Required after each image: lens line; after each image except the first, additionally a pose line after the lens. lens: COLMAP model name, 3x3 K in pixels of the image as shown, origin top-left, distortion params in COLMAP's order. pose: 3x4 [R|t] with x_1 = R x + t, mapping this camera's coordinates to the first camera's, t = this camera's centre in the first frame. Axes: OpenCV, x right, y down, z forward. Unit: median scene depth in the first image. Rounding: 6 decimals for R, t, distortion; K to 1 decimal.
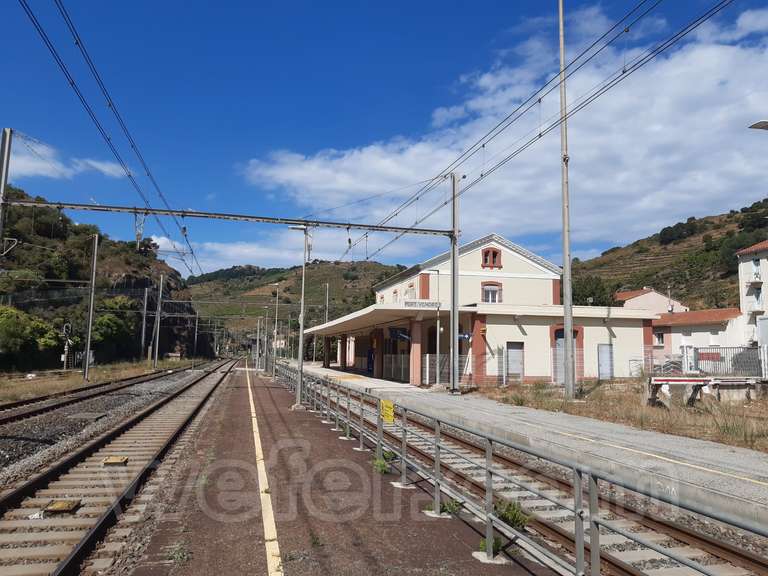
lens RADIAL K [[610.4, 0, 384.5], [0, 610.4, 272.7], [0, 0, 1]] dist [0.056867, -0.106516]
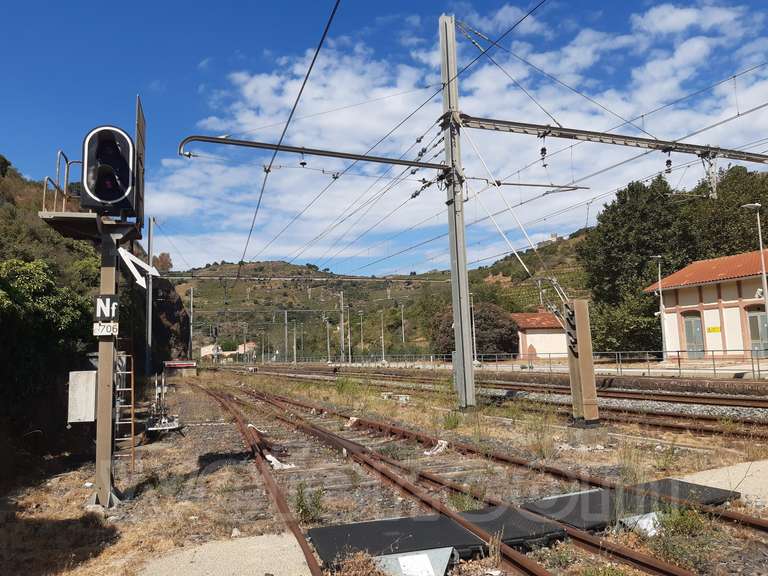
lens RADIAL K [[603.1, 0, 379.6], [0, 603.1, 286.5], [0, 0, 1]] dist [0.060956, -0.099775]
pose [[0.985047, -0.027795, 0.170027, -0.485471], [0.024879, 0.999505, 0.019261, 0.115895], [-0.170478, -0.014743, 0.985251, 0.872524]]
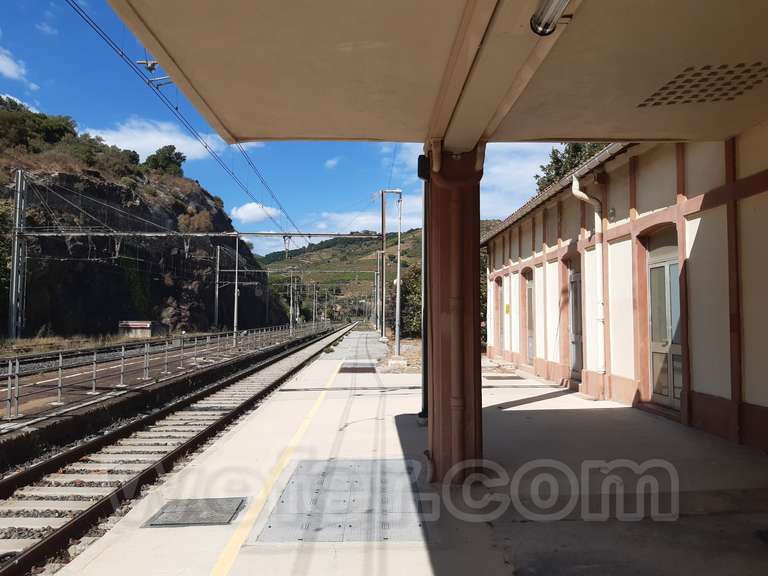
lens RADIAL K [[603.1, 0, 379.6], [0, 603.1, 286.5], [0, 0, 1]] dist [0.060956, -0.099775]
pose [[0.978792, -0.022499, -0.203615, -0.097229], [0.038255, 0.996541, 0.073779, 0.134817], [0.201251, -0.080003, 0.976267, 1.018892]]
